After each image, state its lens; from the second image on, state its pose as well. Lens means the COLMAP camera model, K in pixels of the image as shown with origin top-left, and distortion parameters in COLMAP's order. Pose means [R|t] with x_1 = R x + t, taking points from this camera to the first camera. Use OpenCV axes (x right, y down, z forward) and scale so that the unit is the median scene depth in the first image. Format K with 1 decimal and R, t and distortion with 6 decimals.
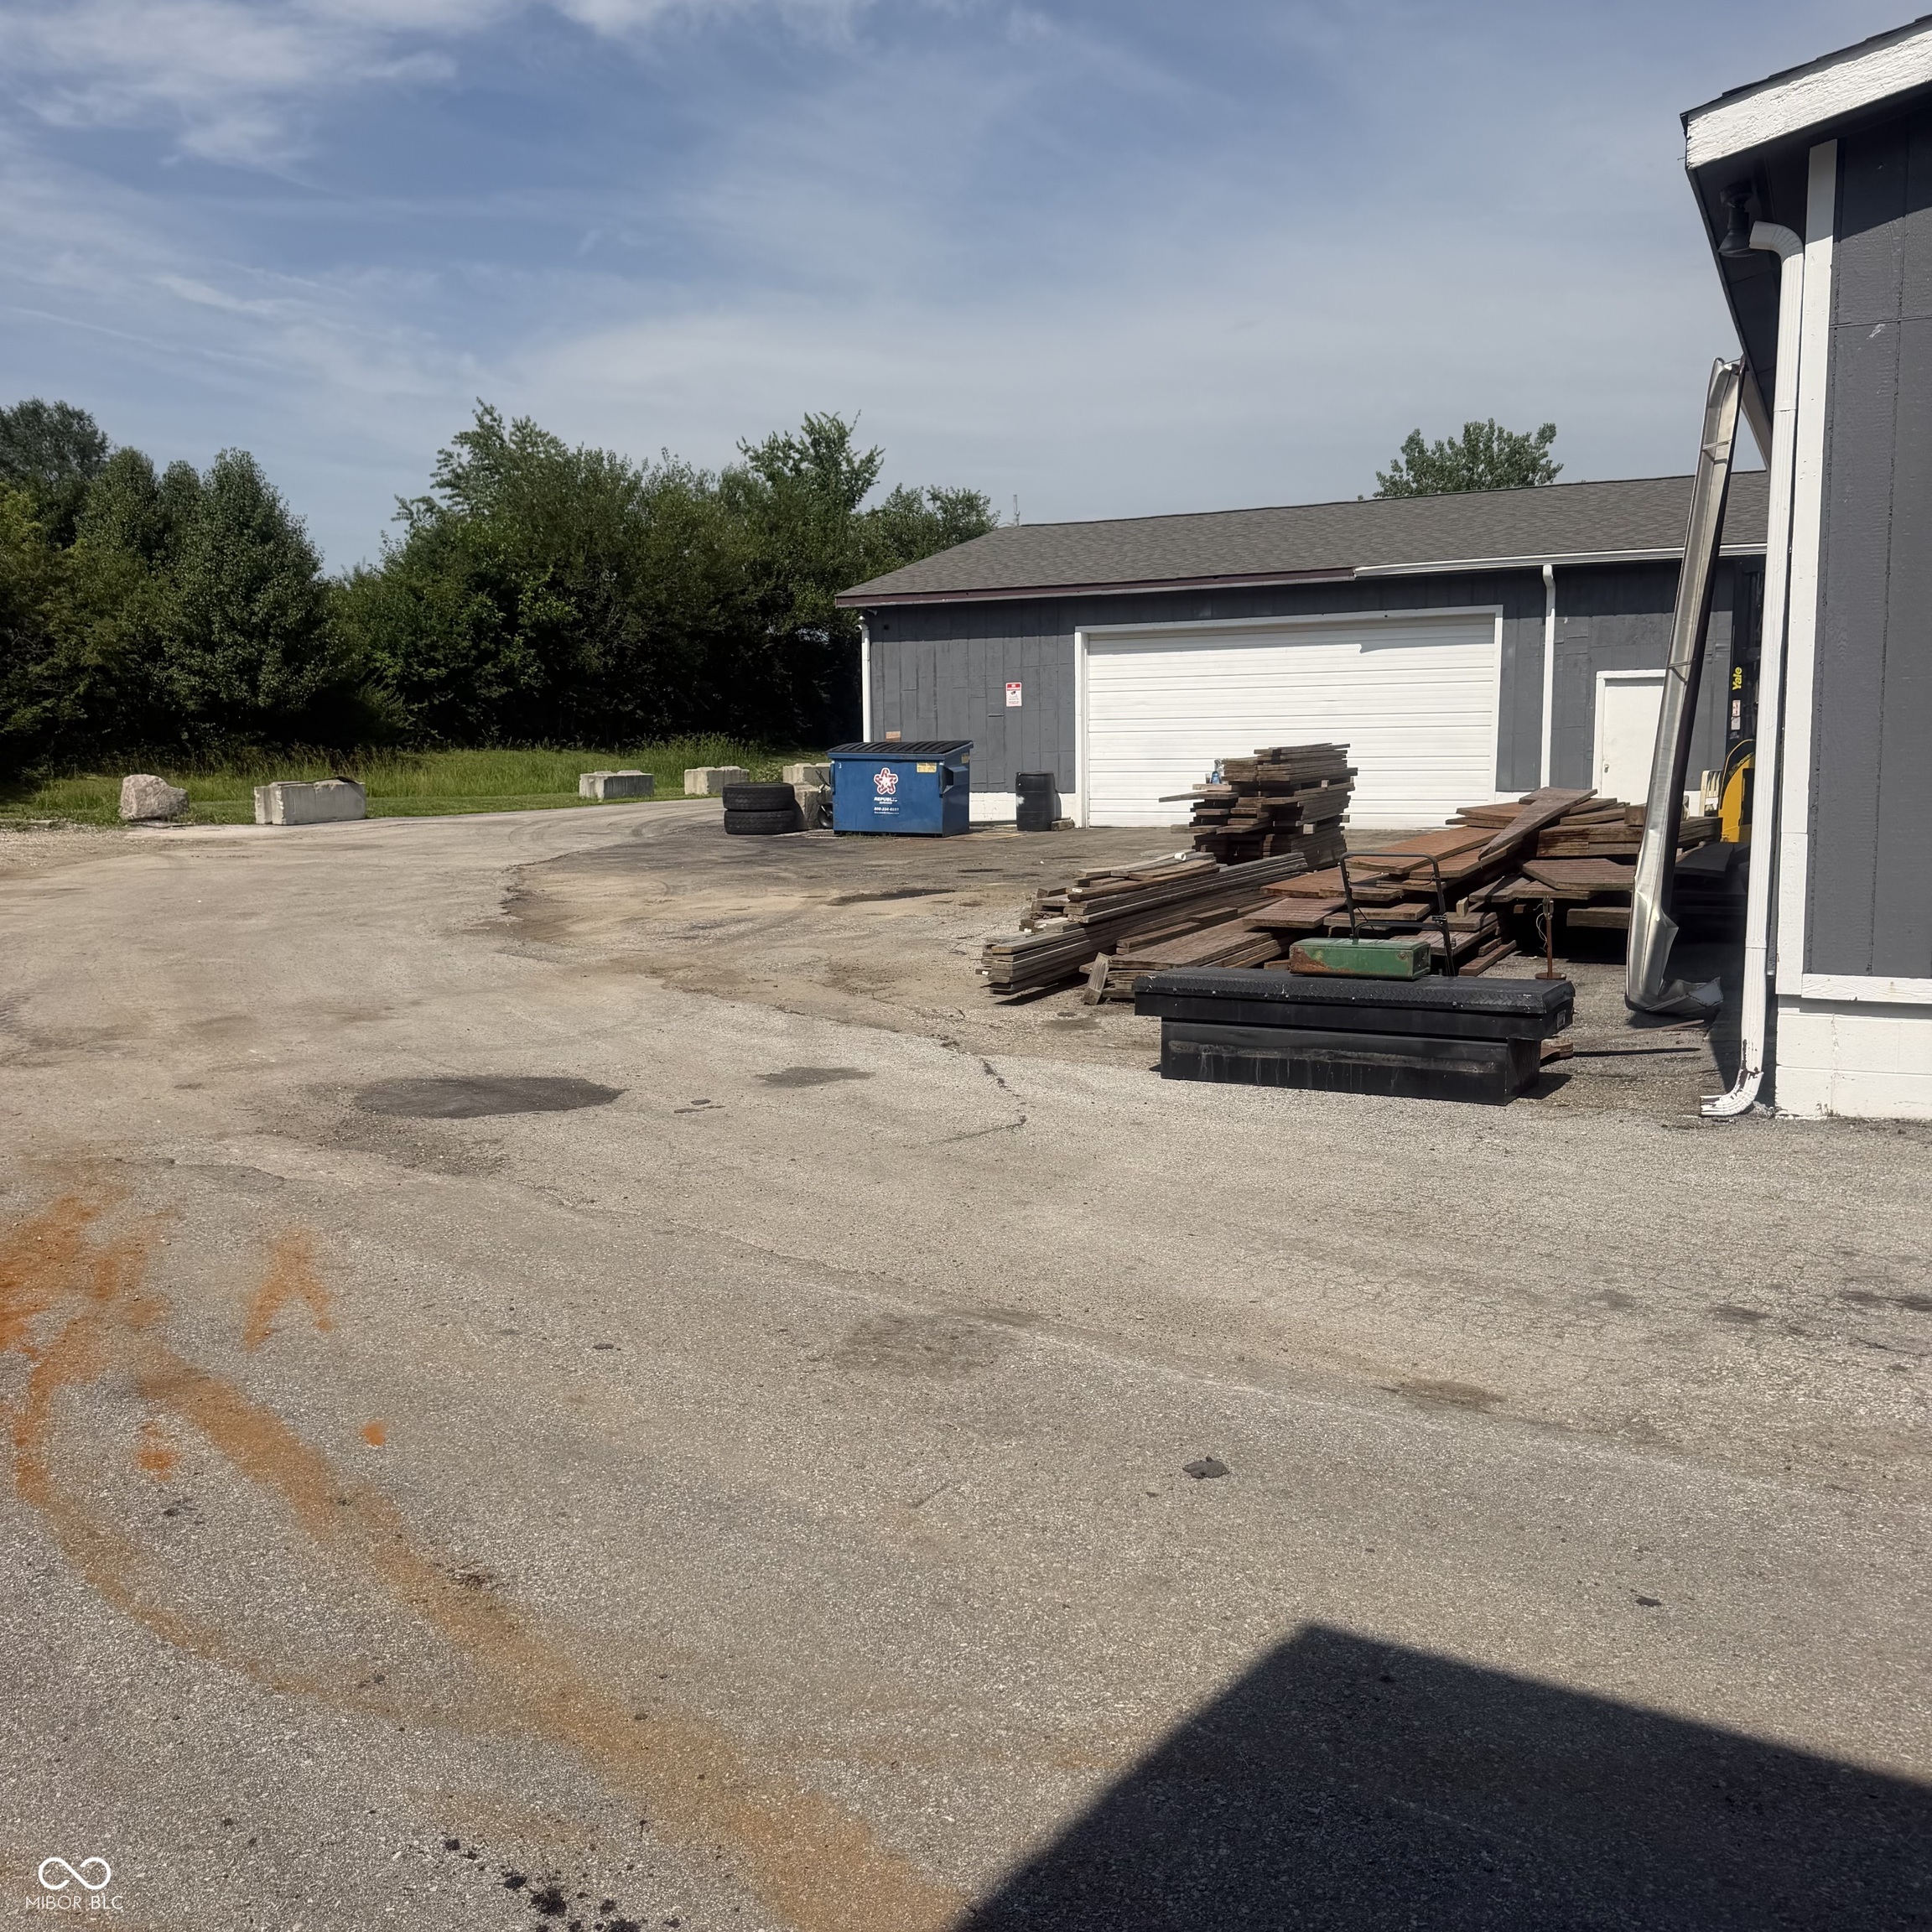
lens RADIAL K [[1721.4, 0, 962.7], [0, 1721.4, 920.5], [0, 0, 1]] dist [0.094058, -0.313378]
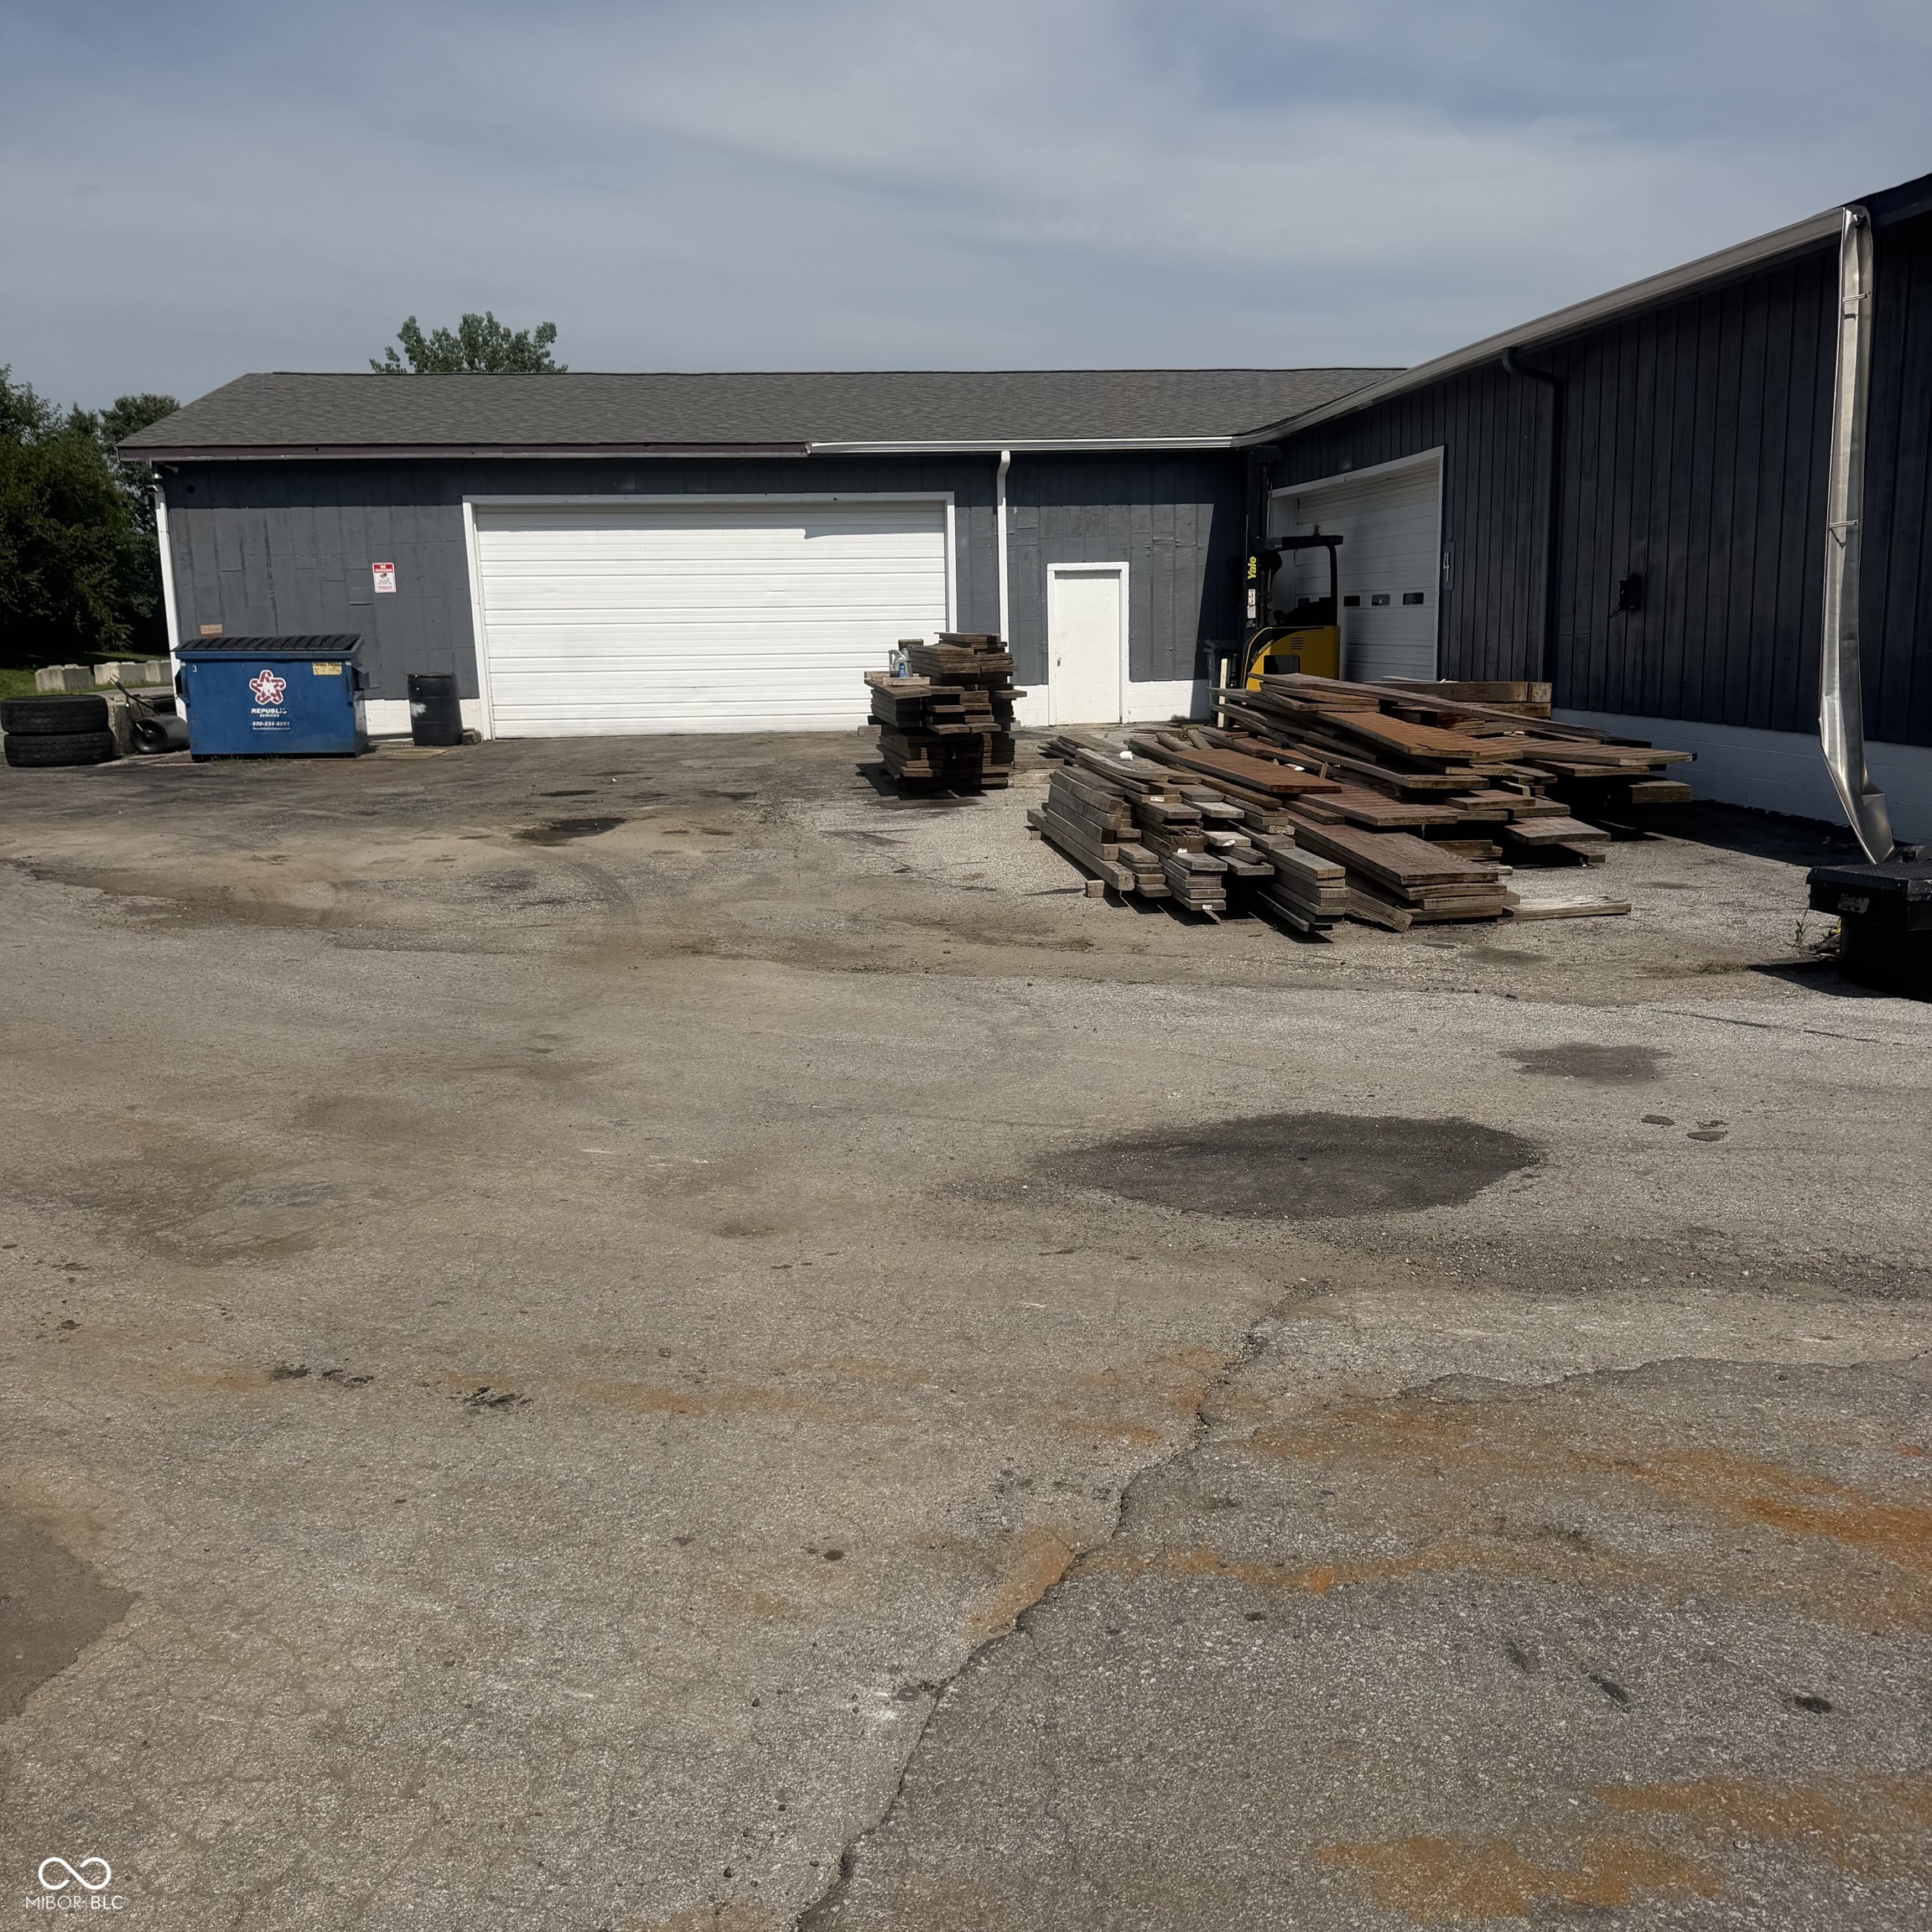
lens RADIAL K [[1721.4, 0, 962.7], [0, 1721.4, 920.5], [0, 0, 1]] dist [0.094058, -0.313378]
pose [[0.832211, -0.092609, 0.546670, -0.207710], [0.063365, 0.995378, 0.072161, -0.012810], [-0.550826, -0.025413, 0.834233, 0.171761]]
